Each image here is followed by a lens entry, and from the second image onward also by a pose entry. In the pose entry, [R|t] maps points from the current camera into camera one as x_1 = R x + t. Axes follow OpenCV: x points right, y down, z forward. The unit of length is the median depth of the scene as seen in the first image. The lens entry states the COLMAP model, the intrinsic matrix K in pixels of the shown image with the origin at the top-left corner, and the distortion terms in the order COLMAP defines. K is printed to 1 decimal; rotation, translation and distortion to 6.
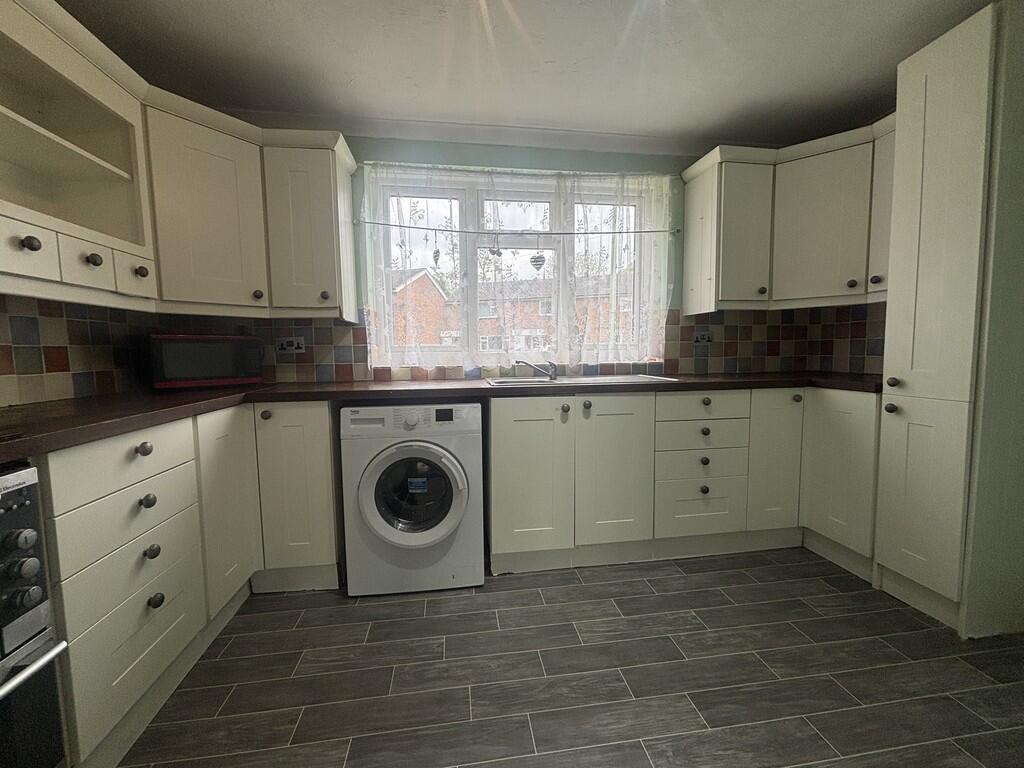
lens RADIAL K [[412.5, 0, 510.6], [0, 412.5, 382.0], [0, 0, 1]] dist [0.002411, 0.001190]
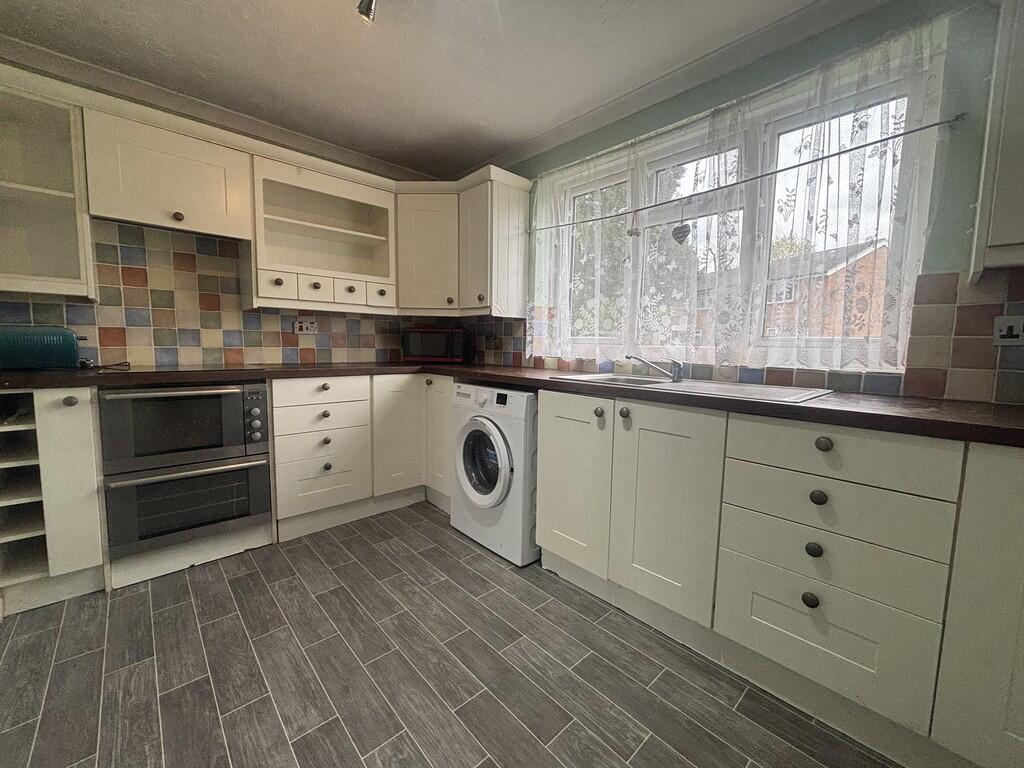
lens RADIAL K [[412.5, 0, 511.5], [0, 412.5, 380.3], [0, 0, 1]] dist [0.002411, 0.001190]
pose [[0.570102, 0.096406, -0.815898, 0.675147], [-0.087759, 0.994555, 0.056195, -0.031207], [0.816873, 0.039565, 0.575459, 0.338305]]
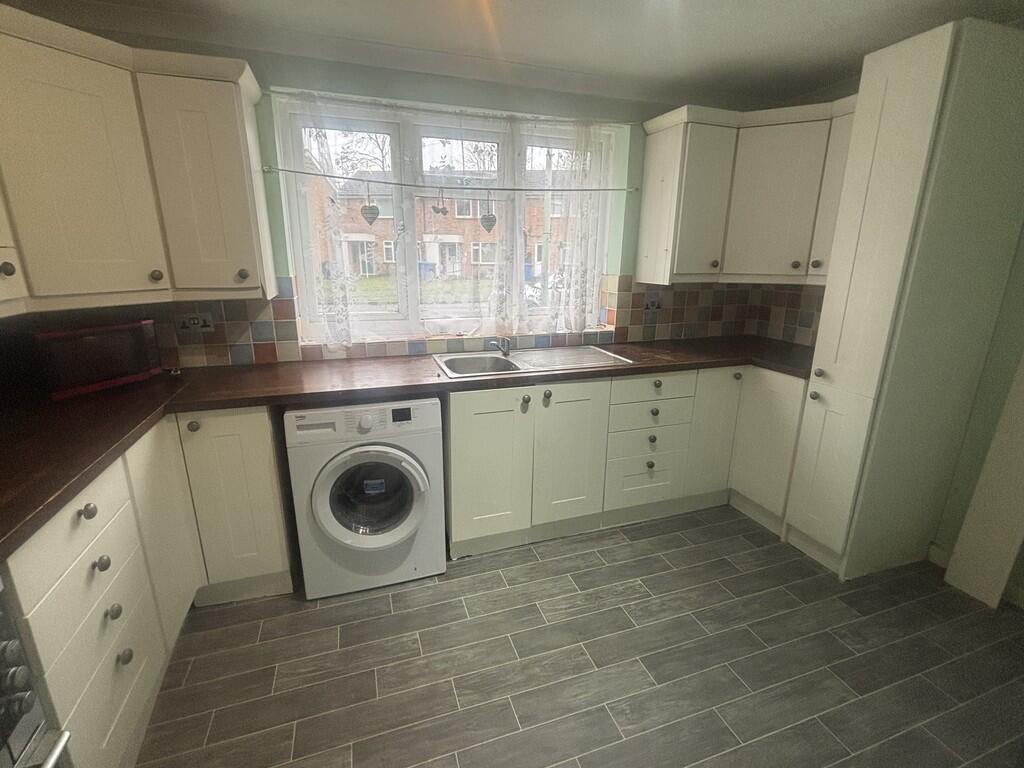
lens RADIAL K [[466.1, 0, 508.5], [0, 466.1, 380.6], [0, 0, 1]] dist [0.009606, -0.001447]
pose [[0.982965, -0.029374, 0.181433, -0.100170], [-0.004853, 0.982653, 0.185388, -0.173308], [-0.183731, -0.183111, 0.965771, -0.048760]]
